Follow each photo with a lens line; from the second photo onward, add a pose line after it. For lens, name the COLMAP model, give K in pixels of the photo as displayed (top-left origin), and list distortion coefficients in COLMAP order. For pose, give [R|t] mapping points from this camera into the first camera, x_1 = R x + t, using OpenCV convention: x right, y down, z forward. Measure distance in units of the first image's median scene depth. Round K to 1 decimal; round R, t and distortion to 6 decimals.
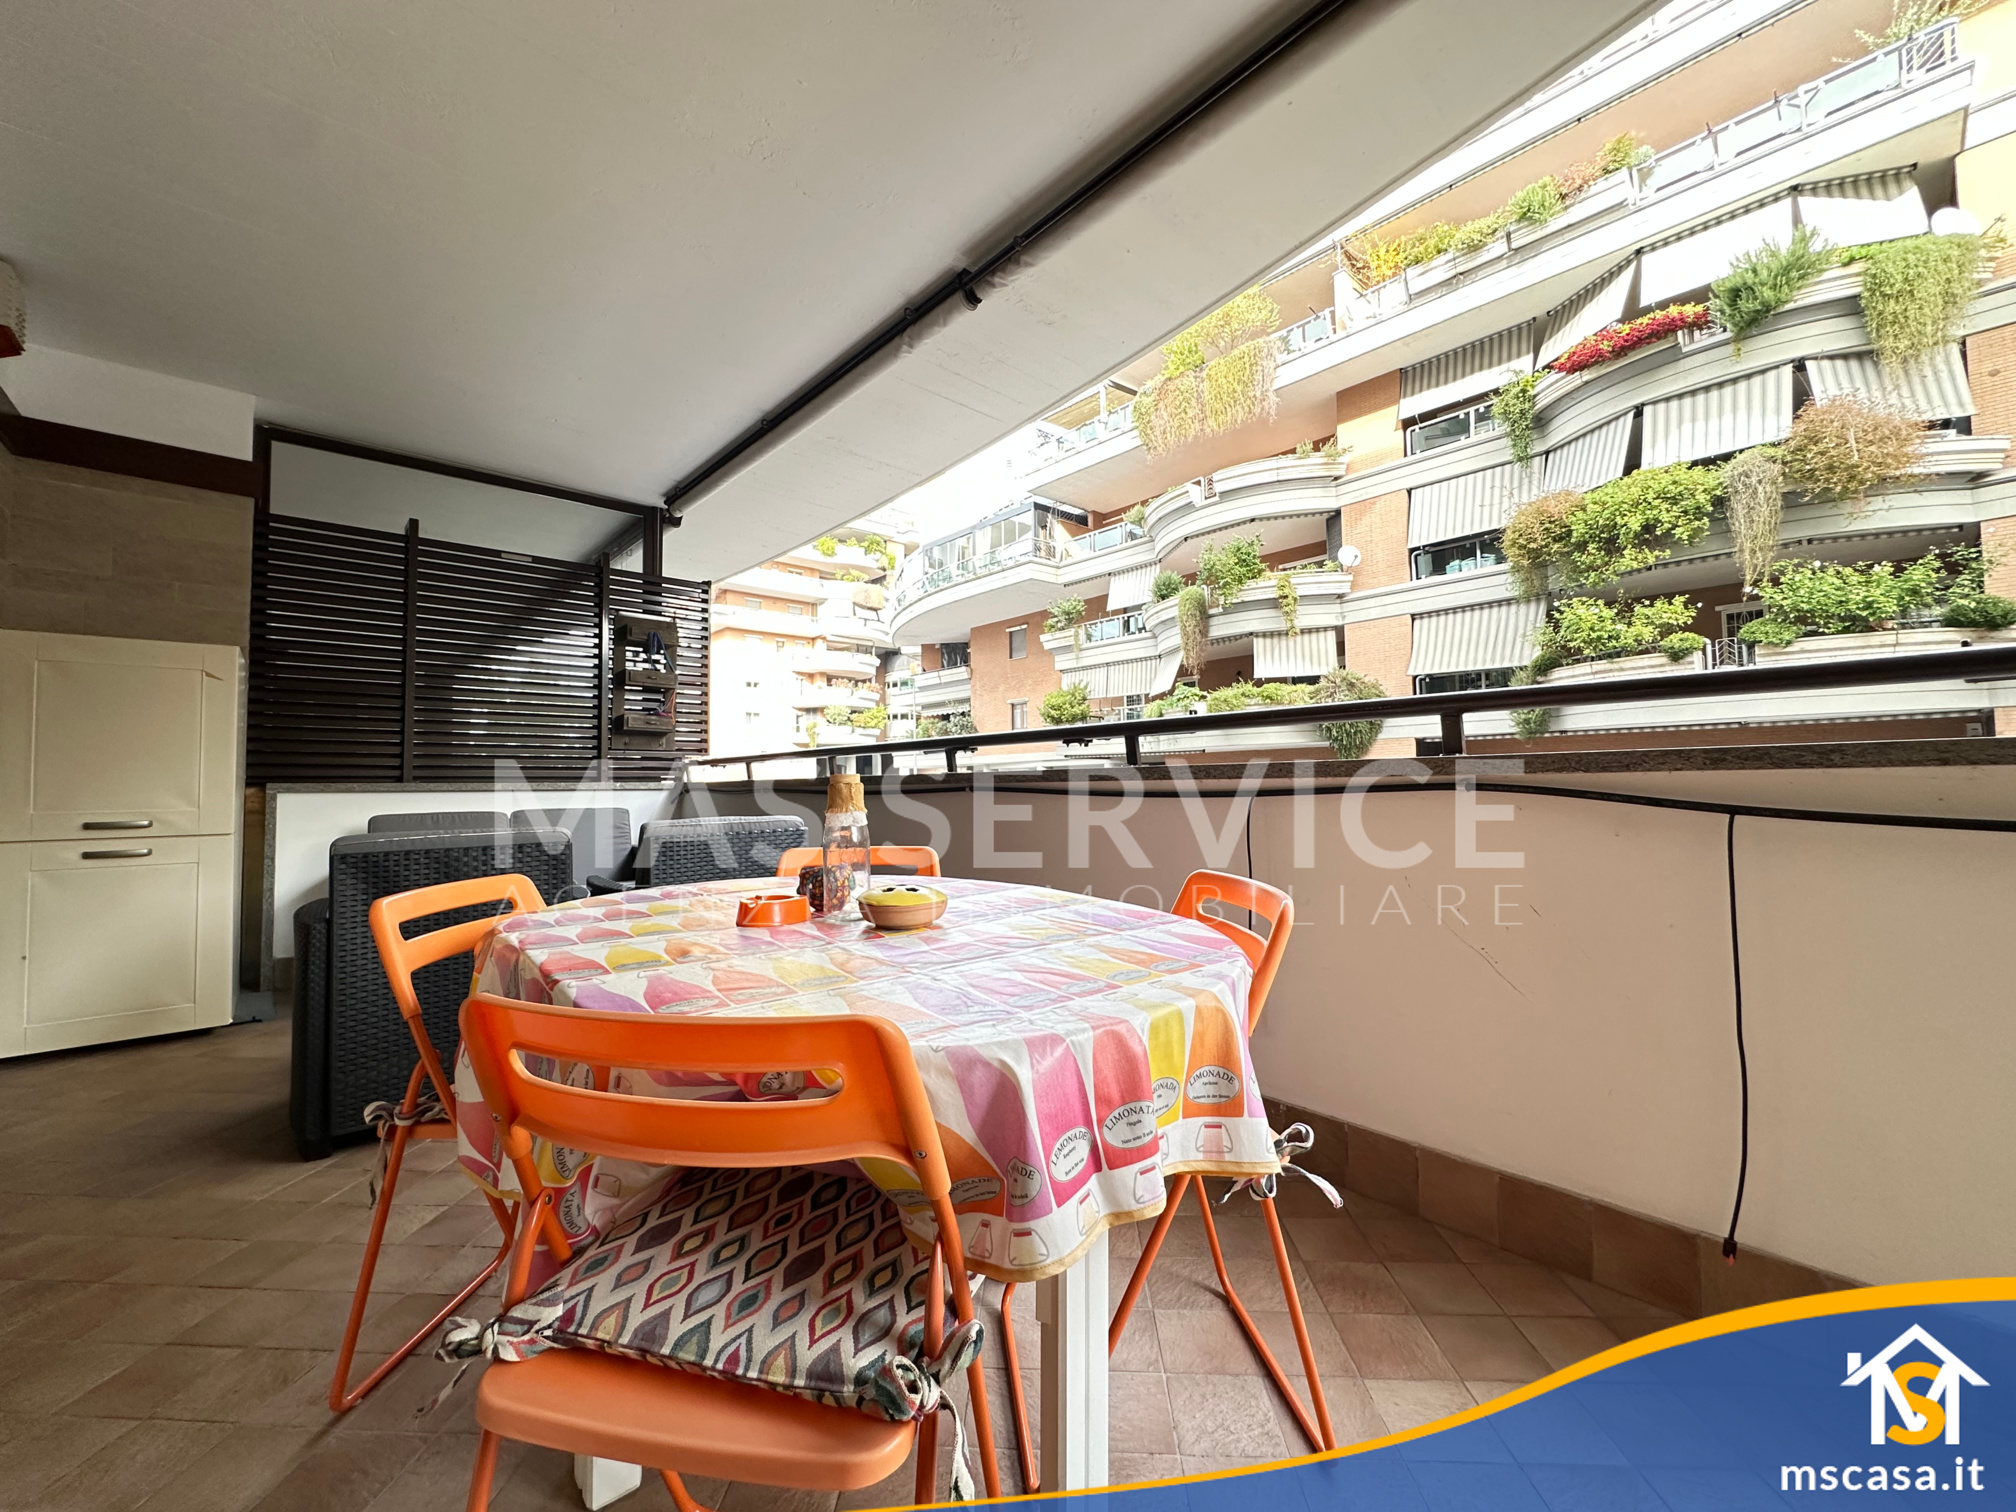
lens RADIAL K [[806.2, 0, 1009.5], [0, 806.2, 752.8], [0, 0, 1]] dist [-0.005327, 0.000972]
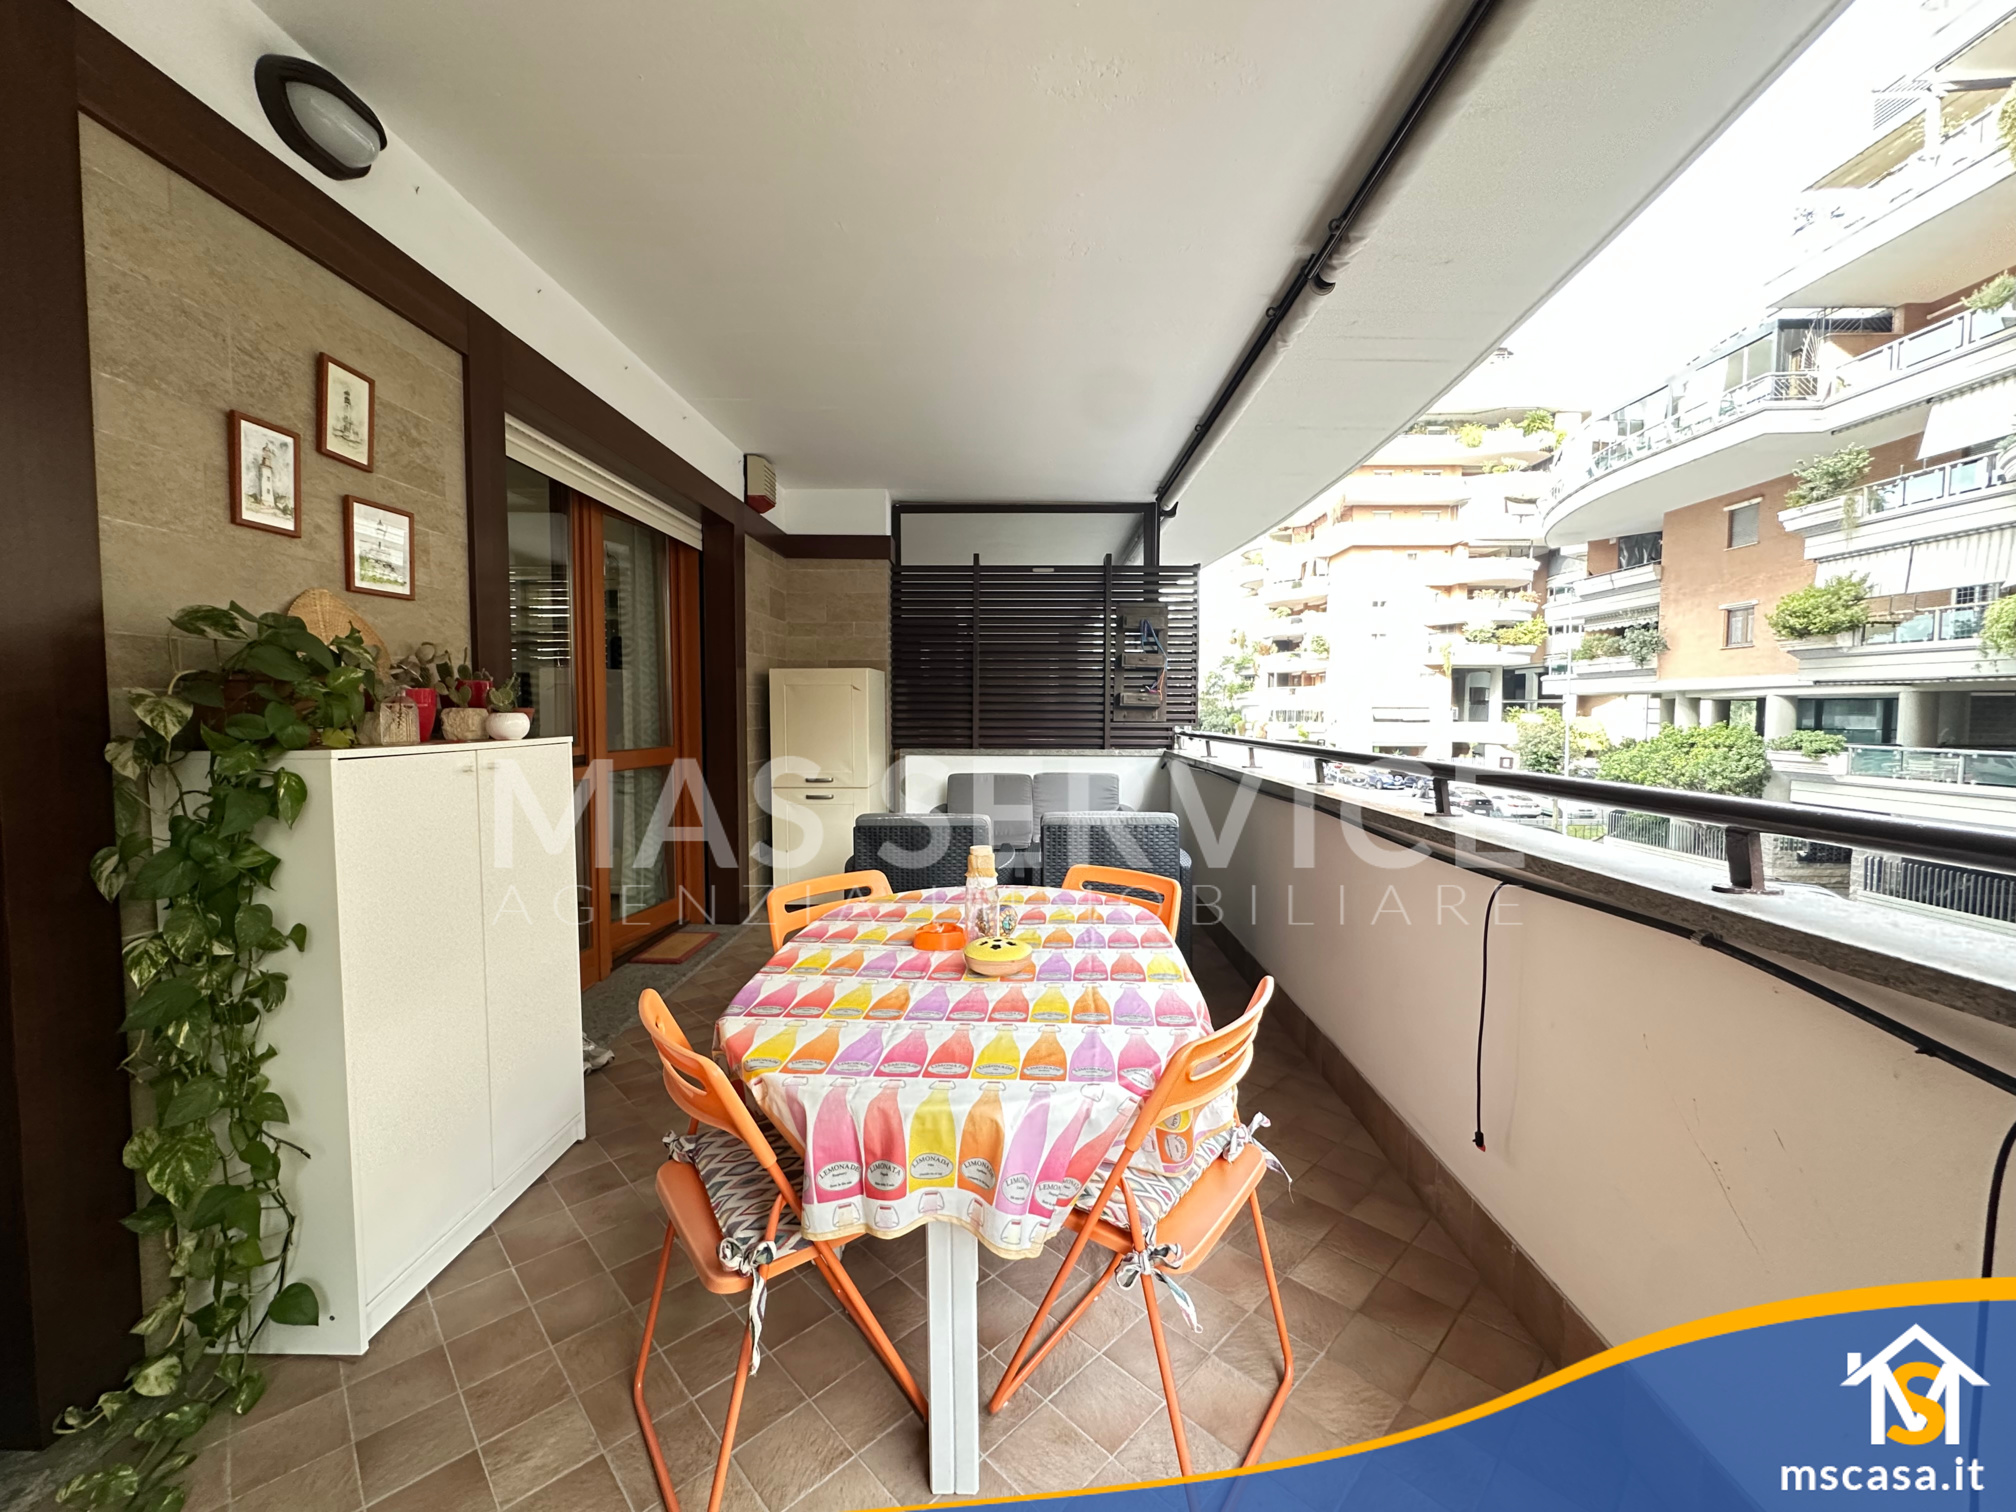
lens RADIAL K [[806.2, 0, 1012.1], [0, 806.2, 753.0], [0, 0, 1]] dist [-0.005327, 0.000972]
pose [[0.732709, 0.050087, -0.678696, 0.061662], [0.017815, 0.995535, 0.092702, -0.021165], [0.680309, -0.080014, 0.728545, 0.006915]]
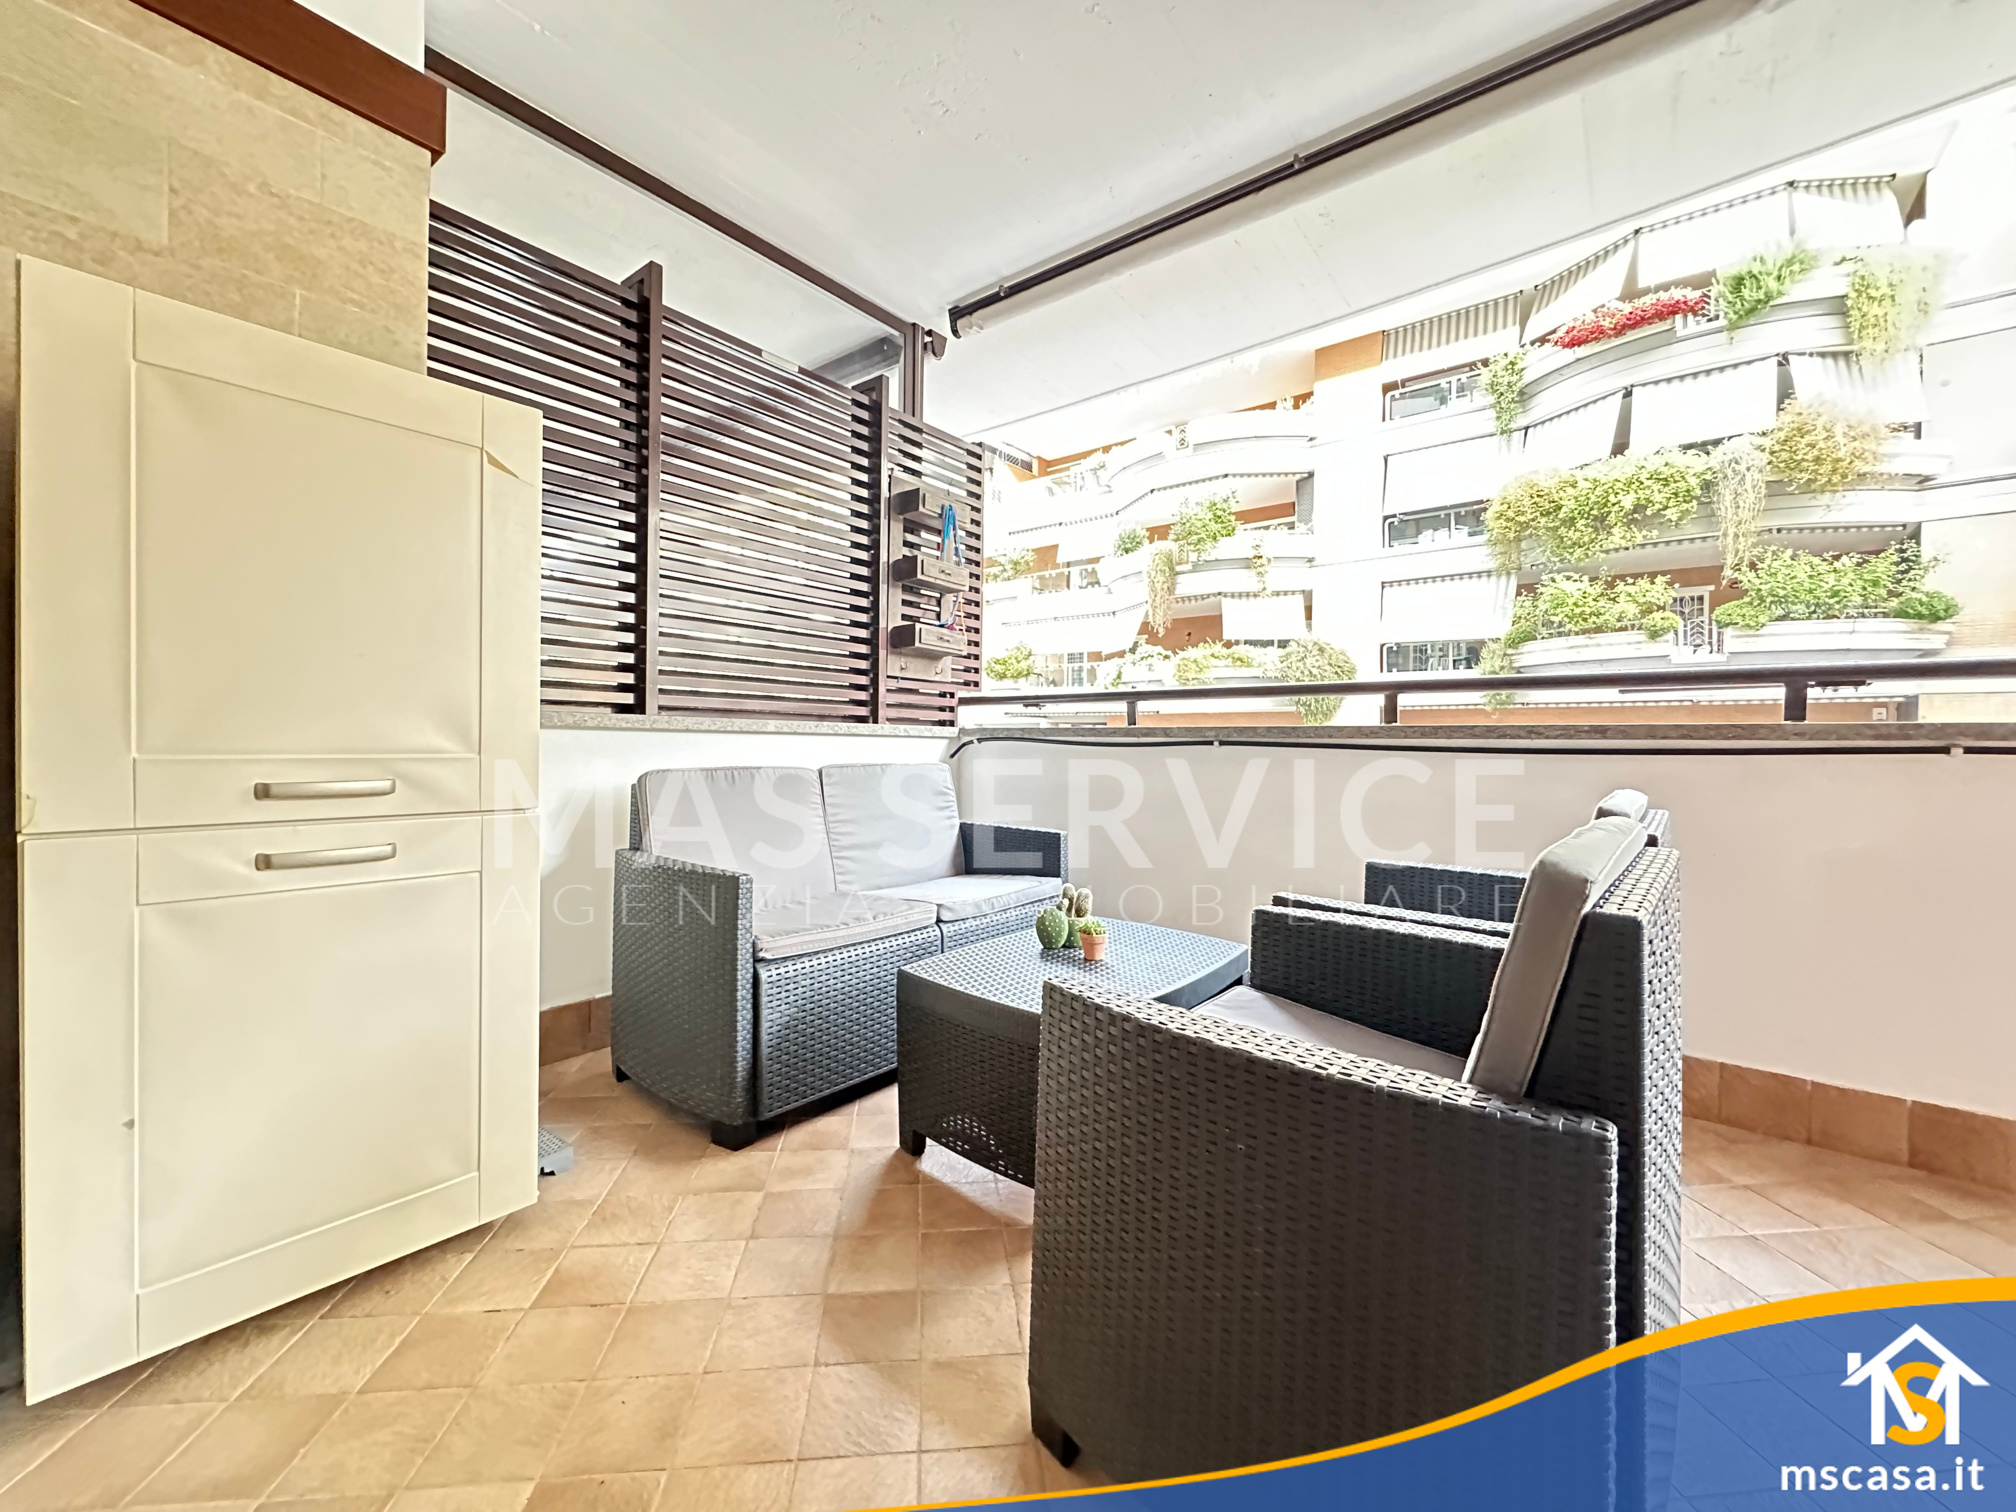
lens RADIAL K [[806.2, 0, 1009.6], [0, 806.2, 753.6], [0, 0, 1]] dist [-0.005327, 0.000972]
pose [[0.986466, 0.022165, 0.162463, -0.146802], [-0.030671, 0.998276, 0.050037, 0.006863], [-0.161074, -0.054343, 0.985445, 0.093195]]
